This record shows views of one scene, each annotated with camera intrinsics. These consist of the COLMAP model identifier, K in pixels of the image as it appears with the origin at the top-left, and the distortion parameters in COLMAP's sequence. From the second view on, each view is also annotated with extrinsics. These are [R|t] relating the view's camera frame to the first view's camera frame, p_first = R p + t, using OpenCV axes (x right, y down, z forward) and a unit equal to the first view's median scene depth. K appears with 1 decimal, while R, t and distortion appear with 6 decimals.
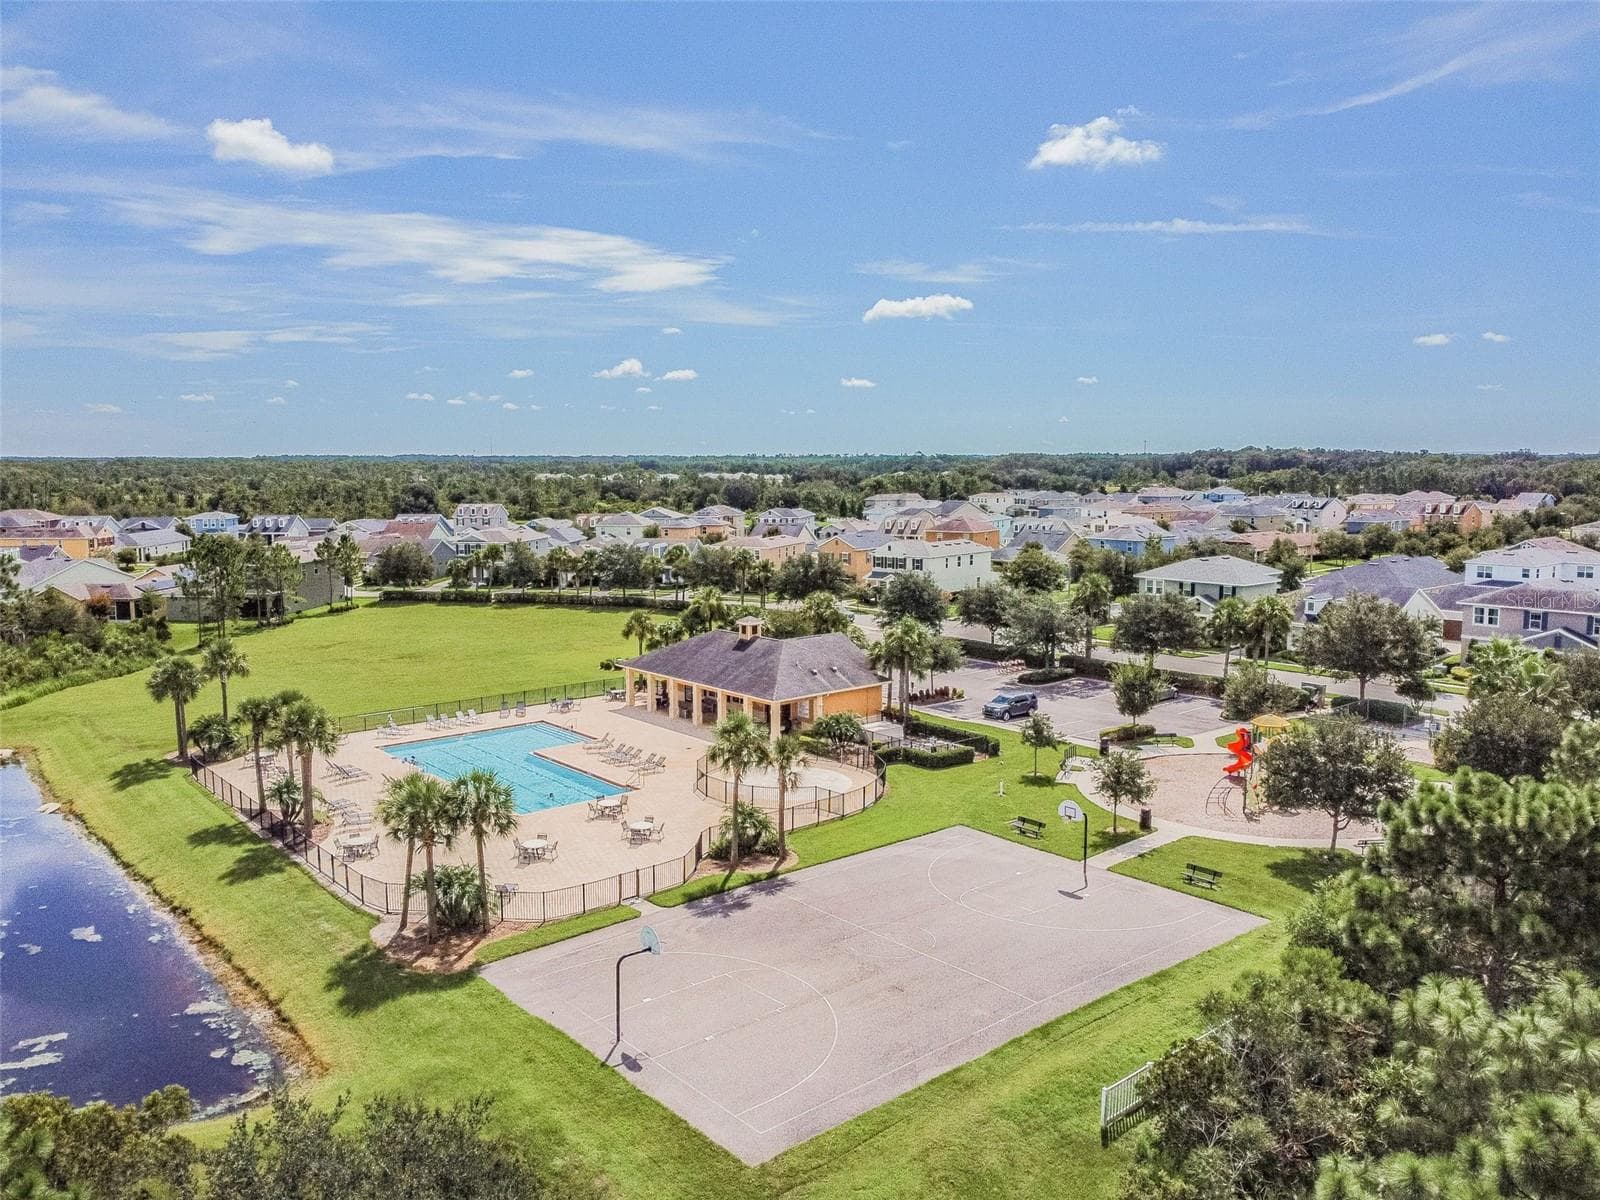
lens RADIAL K [[1232.9, 0, 810.0], [0, 1232.9, 596.8], [0, 0, 1]] dist [-0.001189, -0.000545]
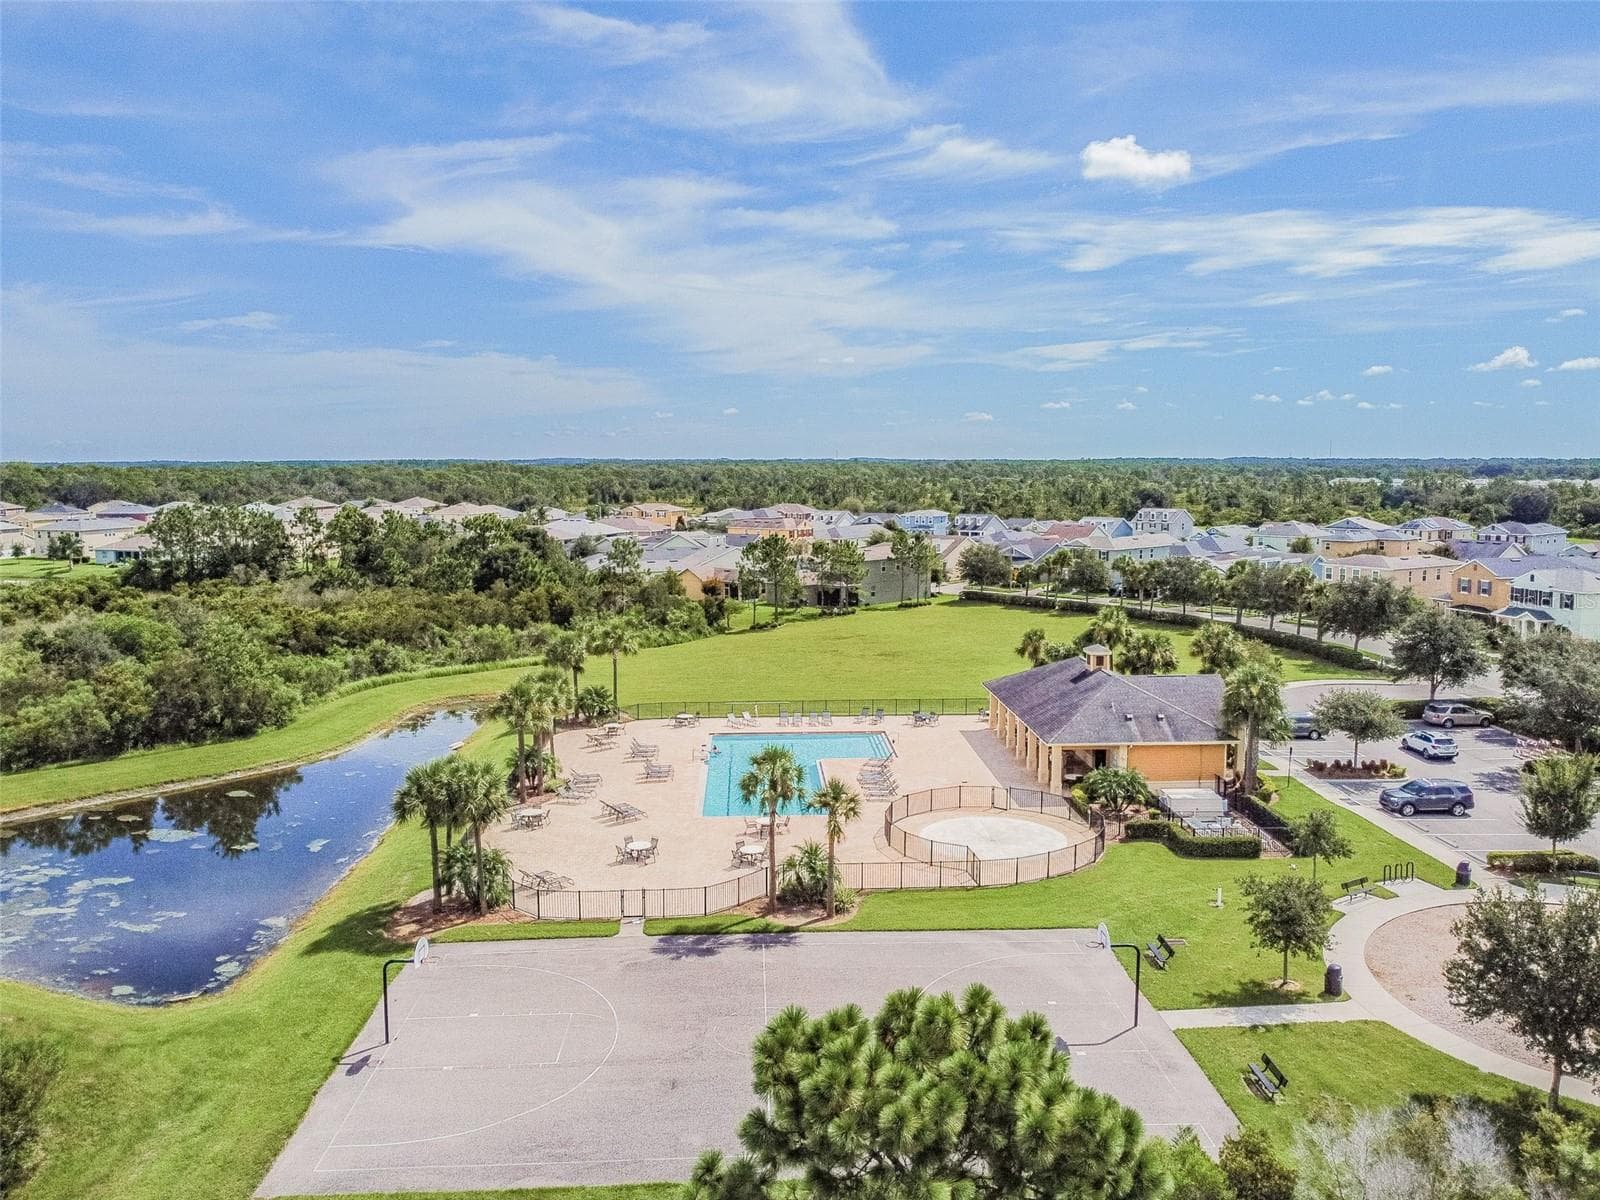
lens RADIAL K [[1224.8, 0, 799.4], [0, 1224.8, 625.4], [0, 0, 1]] dist [-0.004538, -0.004008]
pose [[0.786899, 0.083133, -0.611457, 0.174076], [-0.069716, 0.996517, 0.045766, -0.012627], [0.613132, 0.006615, 0.789953, 0.103816]]
